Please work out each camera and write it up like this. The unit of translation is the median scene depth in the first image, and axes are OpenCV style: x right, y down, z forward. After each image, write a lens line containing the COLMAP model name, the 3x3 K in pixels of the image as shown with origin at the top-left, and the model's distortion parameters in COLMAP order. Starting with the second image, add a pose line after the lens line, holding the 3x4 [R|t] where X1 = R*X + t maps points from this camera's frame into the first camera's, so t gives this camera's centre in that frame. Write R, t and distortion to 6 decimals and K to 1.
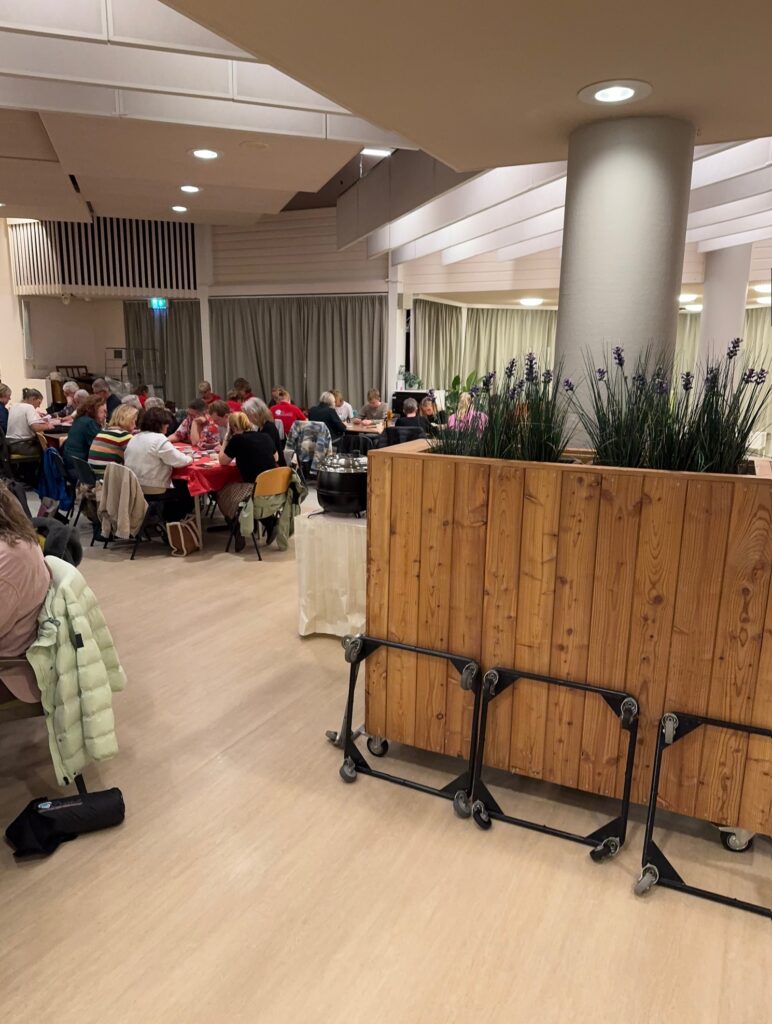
lens RADIAL K [[709.7, 0, 386.0], [0, 709.7, 512.0], [0, 0, 1]] dist [0.062395, -0.103196]
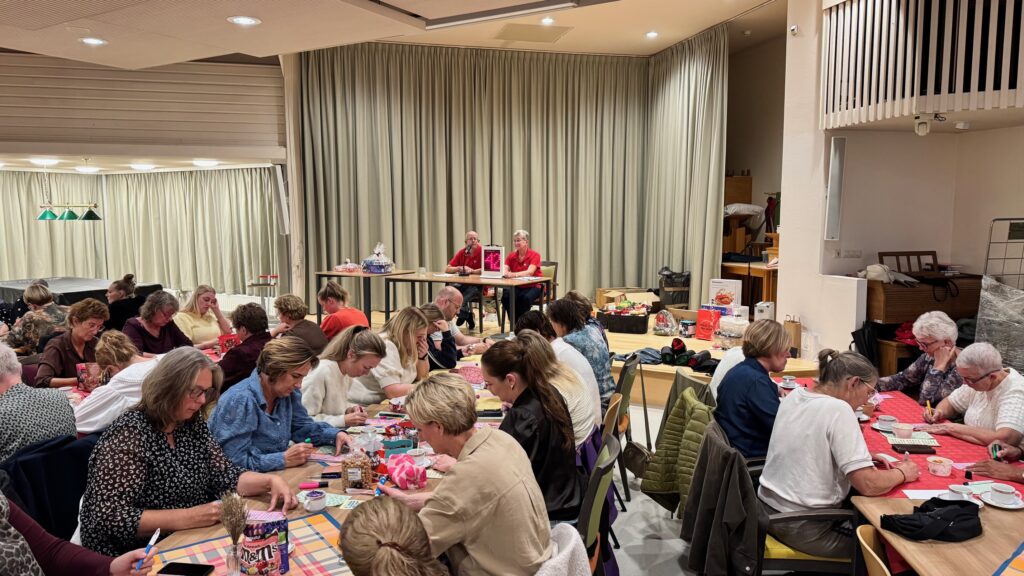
lens RADIAL K [[701.5, 0, 512.8], [0, 701.5, 282.4], [0, 0, 1]] dist [0.001744, -0.000337]
pose [[0.648901, 0.049600, -0.759255, -0.464224], [-0.141216, 0.988387, -0.056123, -0.221569], [0.747654, 0.143637, 0.648369, 0.883412]]
